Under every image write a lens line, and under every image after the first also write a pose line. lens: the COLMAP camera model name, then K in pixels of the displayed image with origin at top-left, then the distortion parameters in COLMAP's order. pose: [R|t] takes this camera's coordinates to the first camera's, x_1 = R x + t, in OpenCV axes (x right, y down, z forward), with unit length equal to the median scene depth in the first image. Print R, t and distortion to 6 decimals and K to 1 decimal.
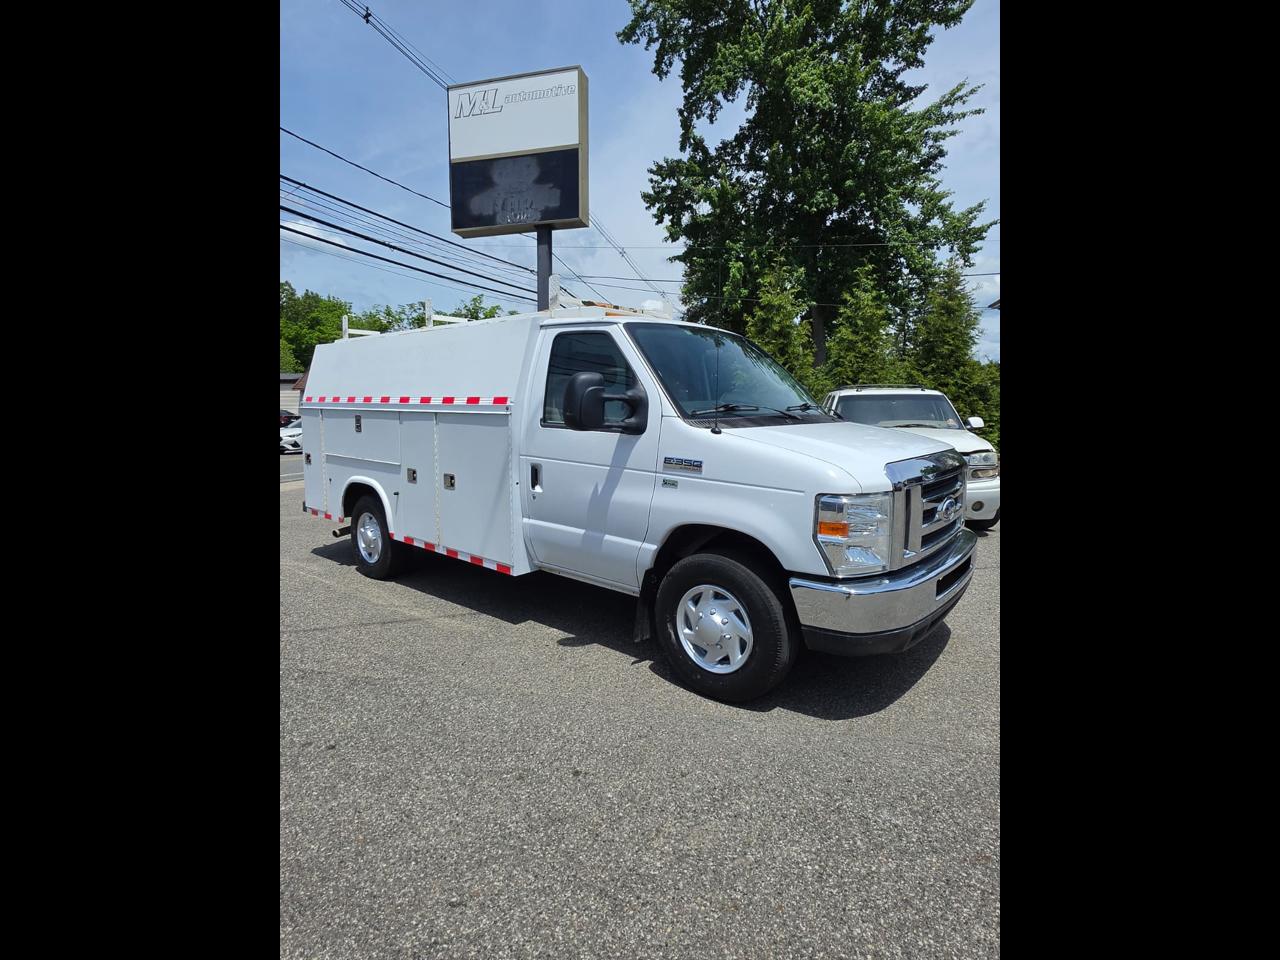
lens RADIAL K [[597.4, 0, 637.3], [0, 597.4, 472.8], [0, 0, 1]] dist [-0.001097, 0.000022]
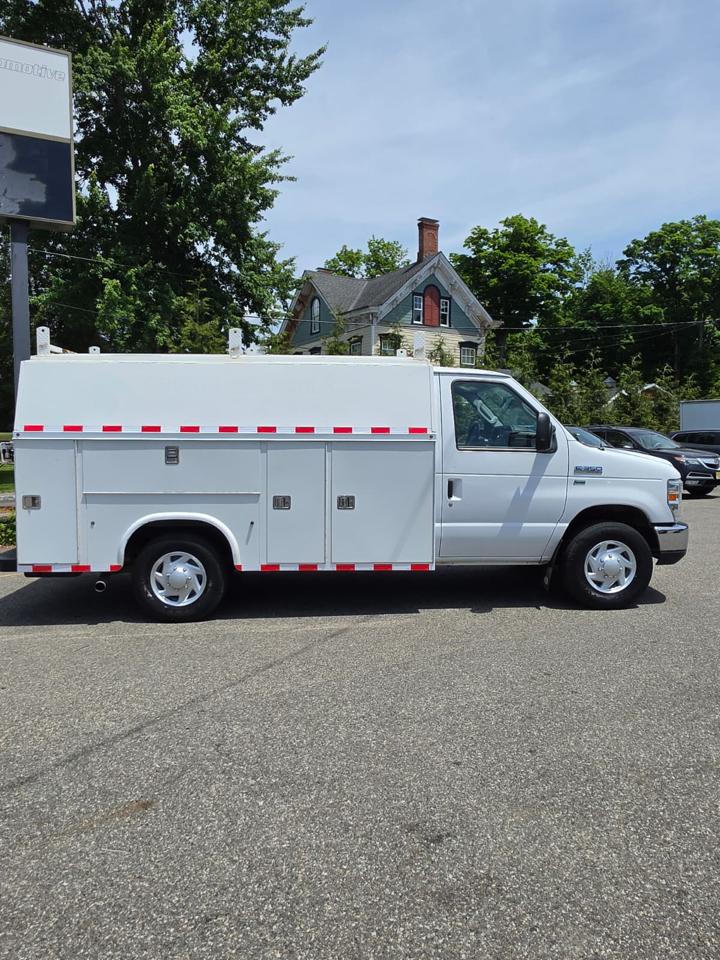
lens RADIAL K [[673.9, 0, 347.5], [0, 673.9, 477.7], [0, 0, 1]] dist [-0.005020, 0.001842]
pose [[0.734242, -0.046242, 0.677312, -1.262449], [0.078649, 0.996754, -0.017208, -0.009971], [-0.674317, 0.065905, 0.735495, 0.068954]]
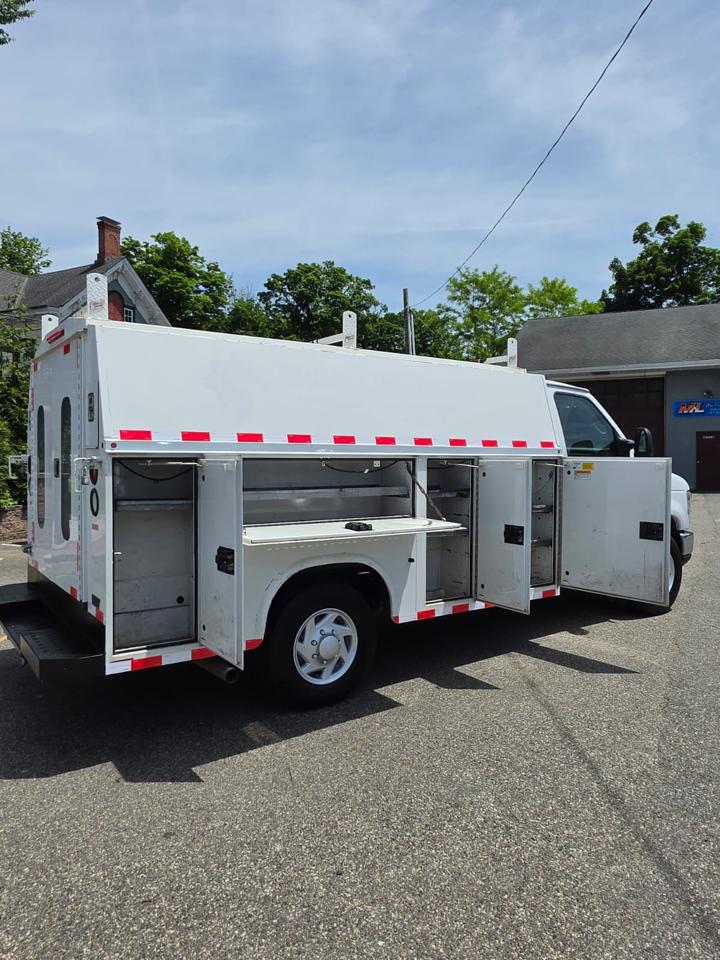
lens RADIAL K [[673.9, 0, 347.5], [0, 673.9, 477.7], [0, 0, 1]] dist [-0.005020, 0.001842]
pose [[0.256569, -0.035403, 0.965877, -1.540814], [0.108348, 0.994084, 0.007656, -0.106788], [-0.960434, 0.102687, 0.258886, 1.013407]]
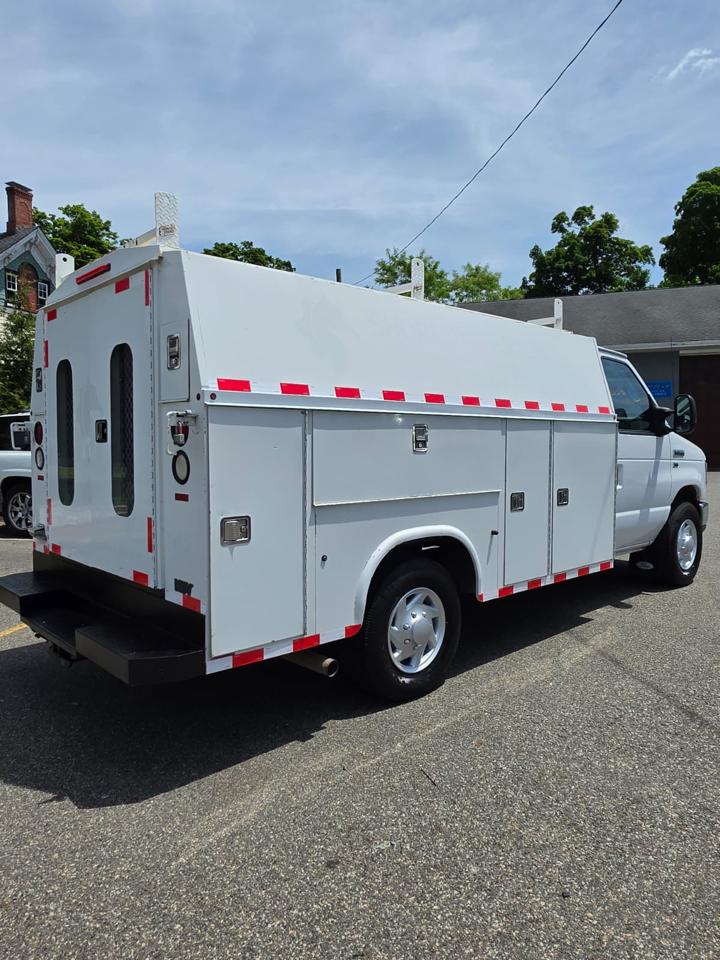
lens RADIAL K [[673.9, 0, 347.5], [0, 673.9, 477.7], [0, 0, 1]] dist [-0.005020, 0.001842]
pose [[0.129432, -0.057137, 0.989941, -1.476237], [0.116731, 0.992275, 0.042009, -0.102493], [-0.984693, 0.110119, 0.135102, 1.275630]]
